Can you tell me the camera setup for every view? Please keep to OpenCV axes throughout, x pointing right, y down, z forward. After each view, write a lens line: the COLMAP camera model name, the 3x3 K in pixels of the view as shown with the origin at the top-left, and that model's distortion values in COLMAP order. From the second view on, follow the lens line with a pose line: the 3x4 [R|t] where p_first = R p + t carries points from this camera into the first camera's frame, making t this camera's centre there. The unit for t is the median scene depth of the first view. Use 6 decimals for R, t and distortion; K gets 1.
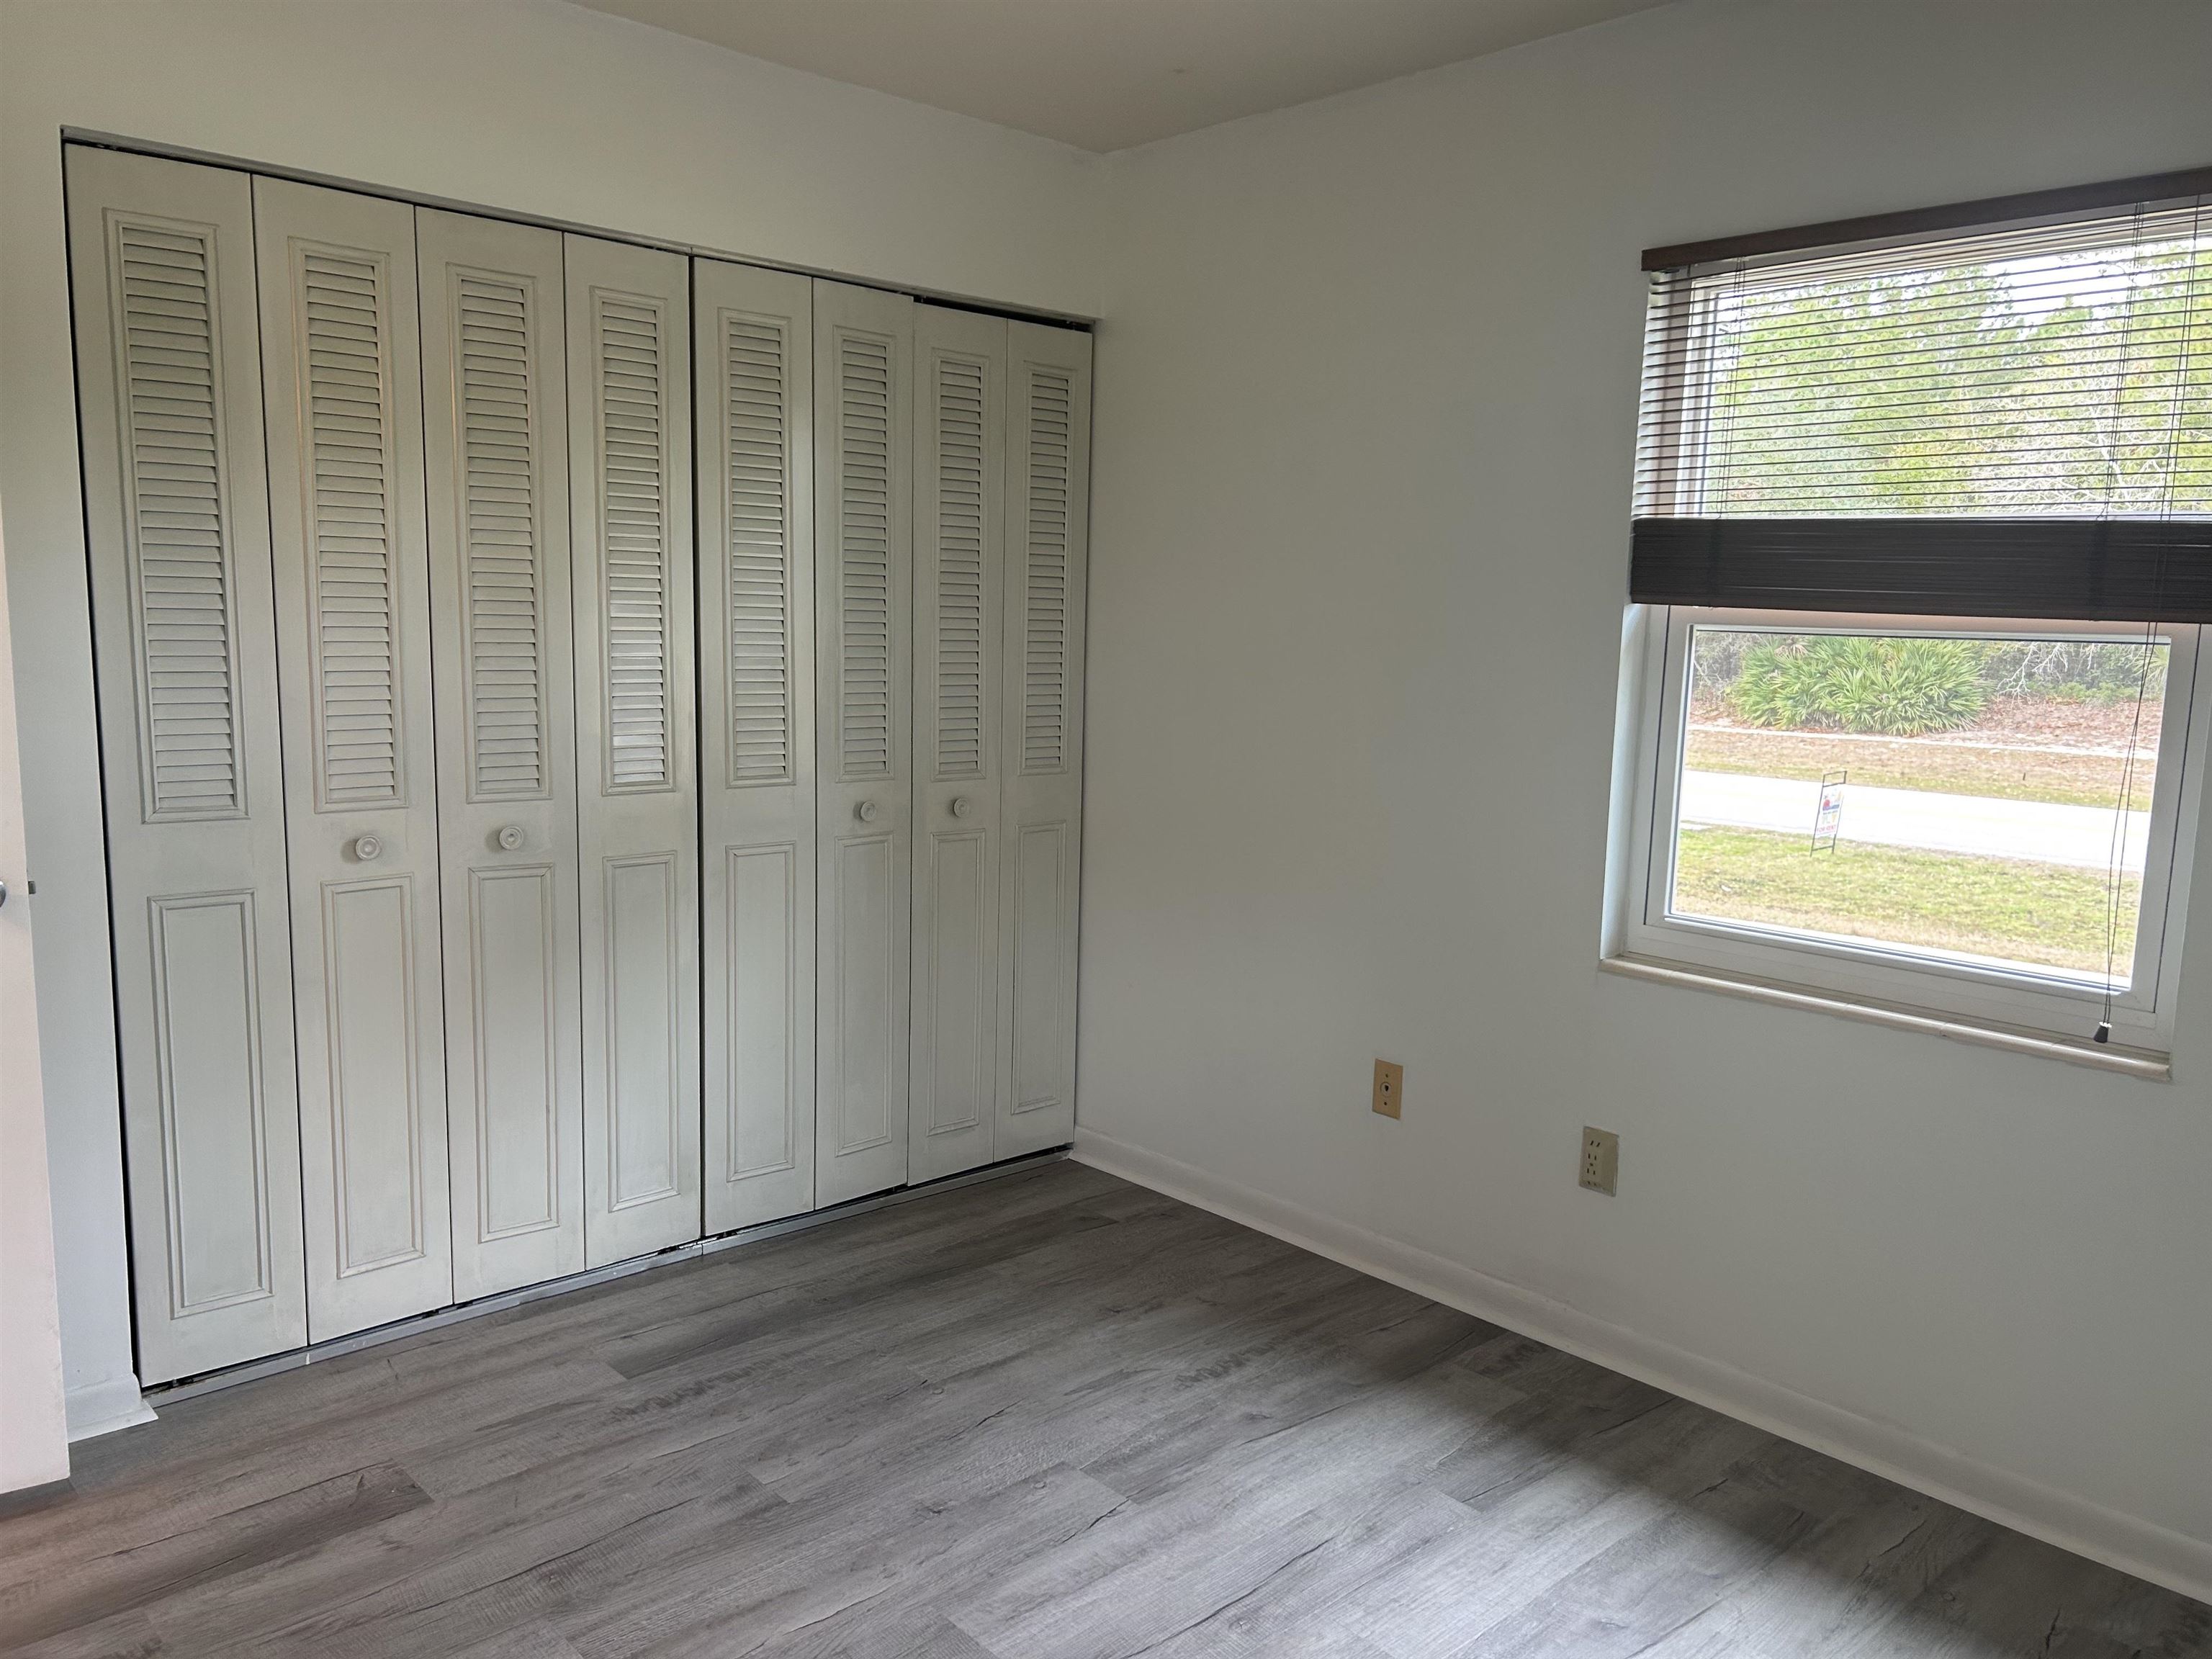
lens RADIAL K [[1670.3, 0, 1106.0], [0, 1670.3, 829.5], [0, 0, 1]] dist [0.001640, 0.002529]
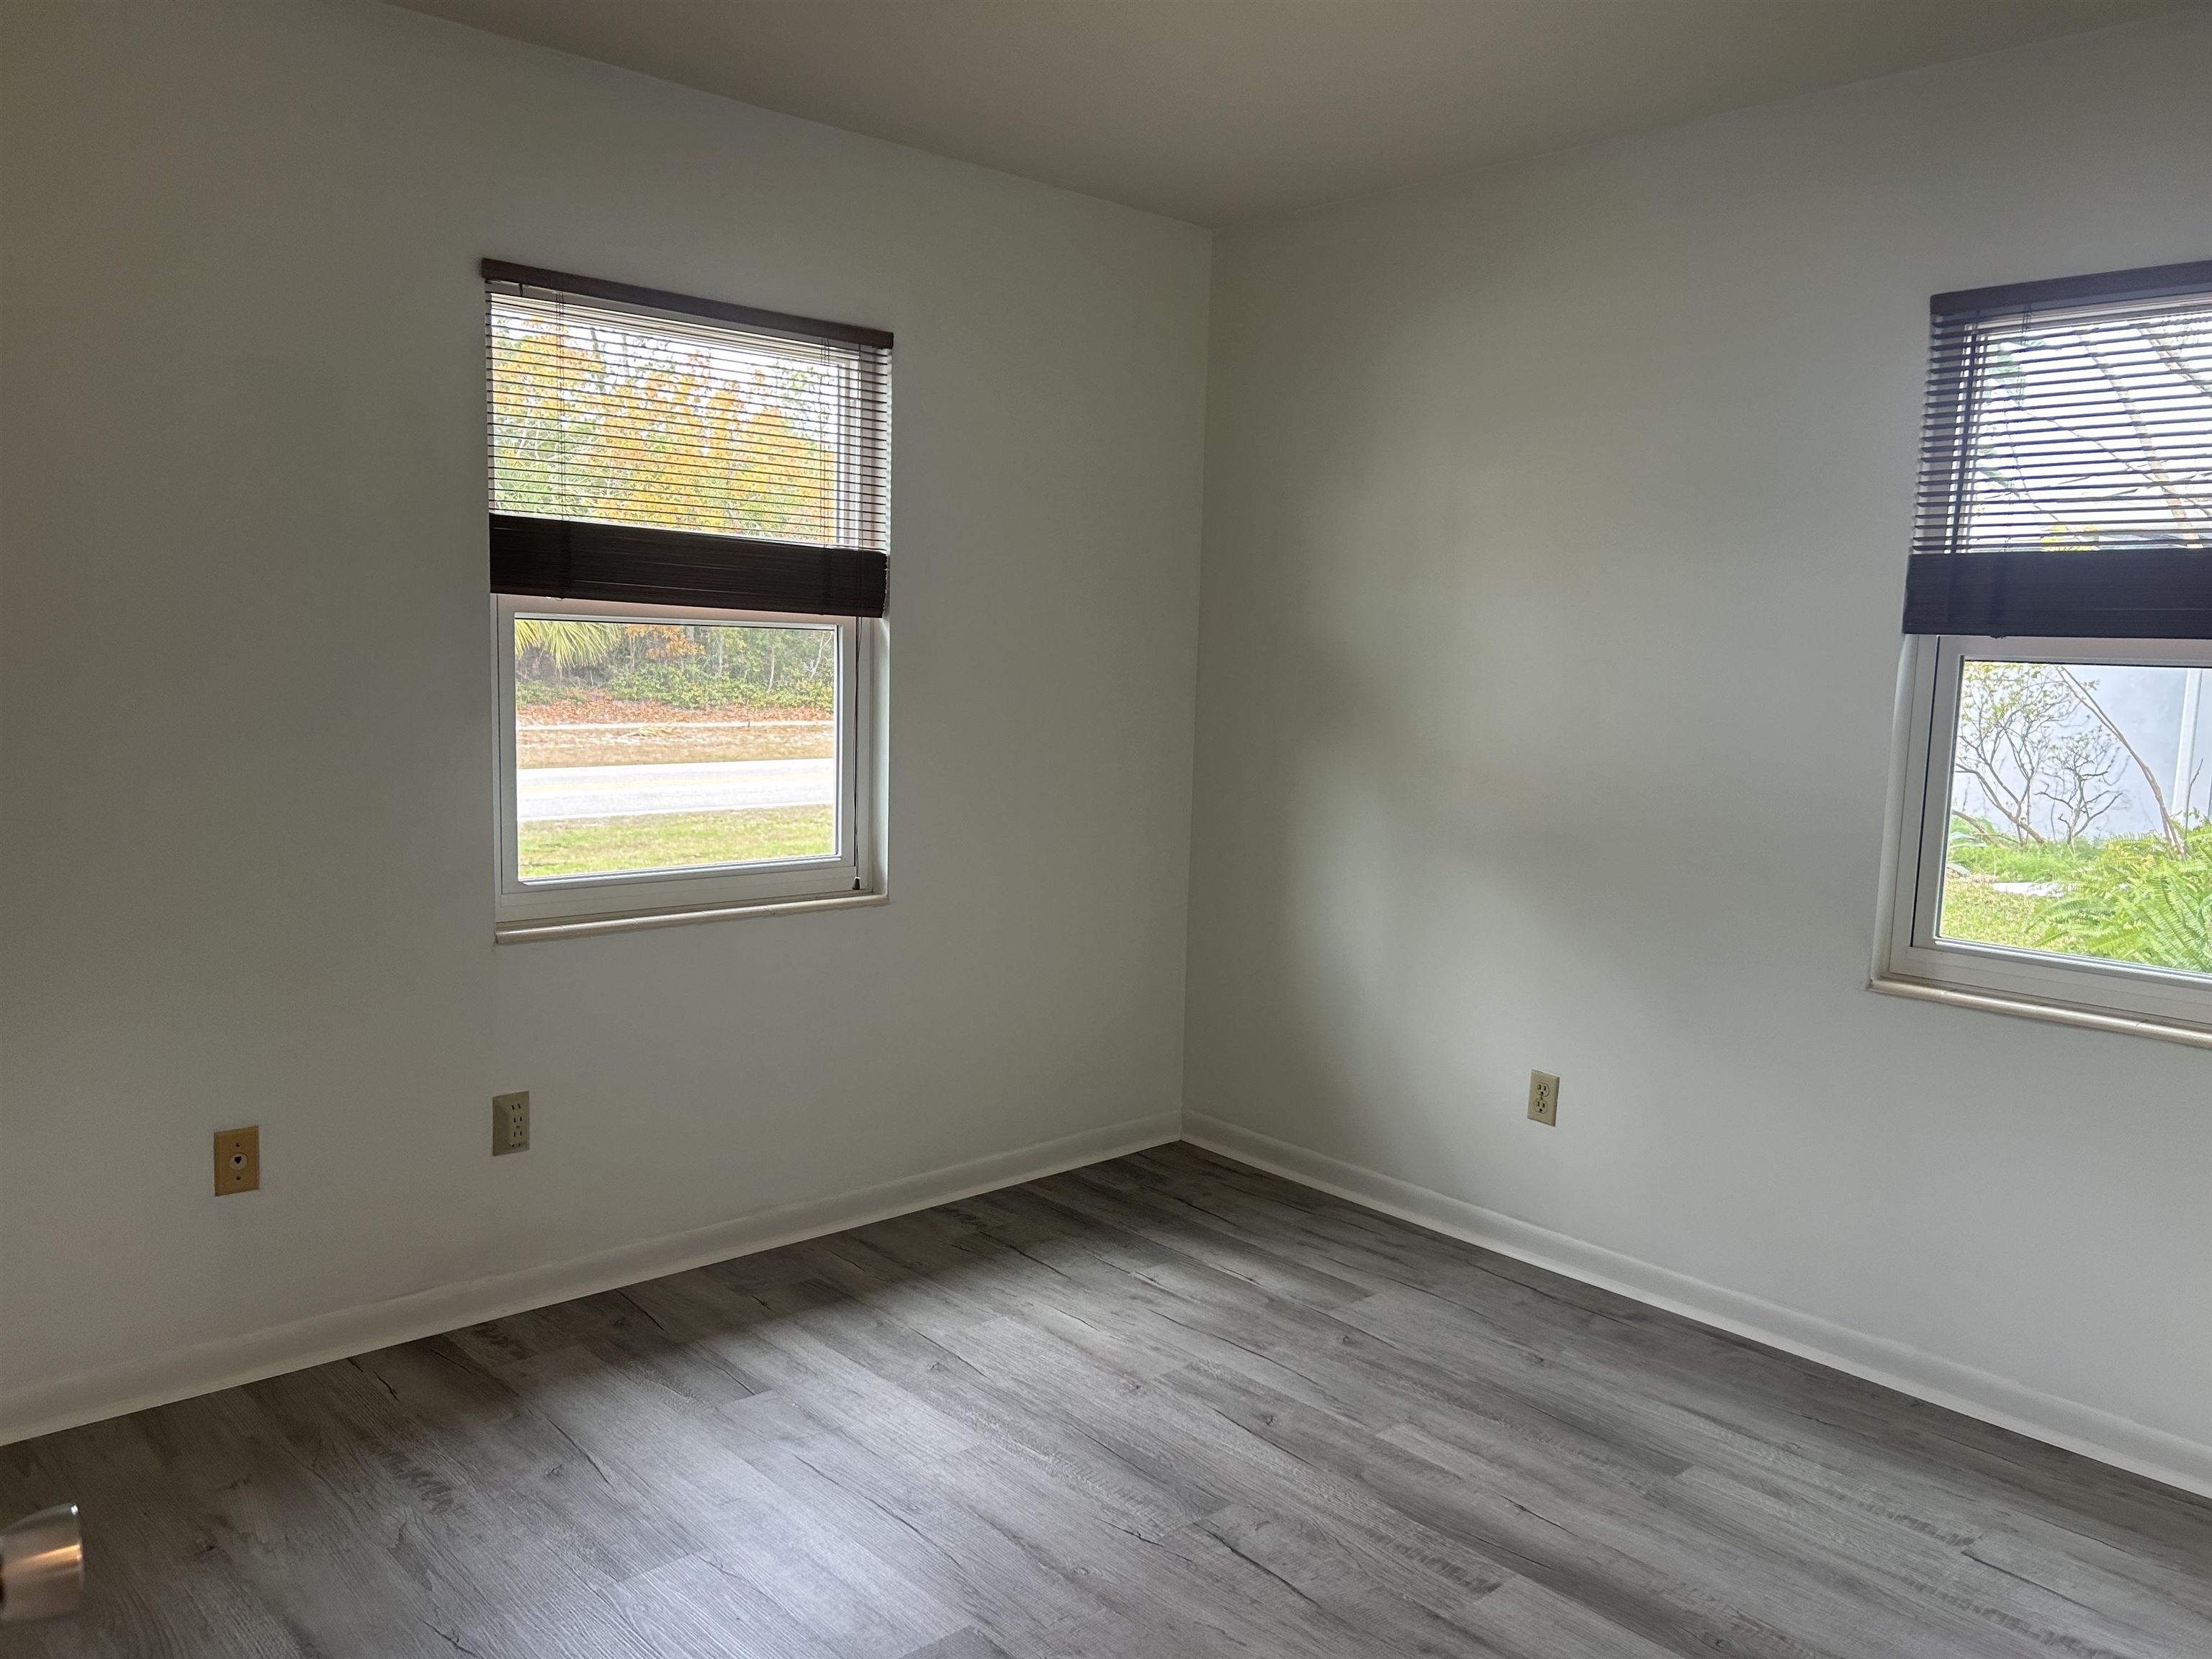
lens RADIAL K [[1658.5, 0, 1103.9], [0, 1658.5, 823.1], [0, 0, 1]] dist [0.057577, -0.056589]
pose [[0.002862, -0.131193, 0.991353, -0.780994], [0.104369, 0.985982, 0.130181, -0.093257], [-0.994535, 0.103093, 0.016515, 0.641026]]
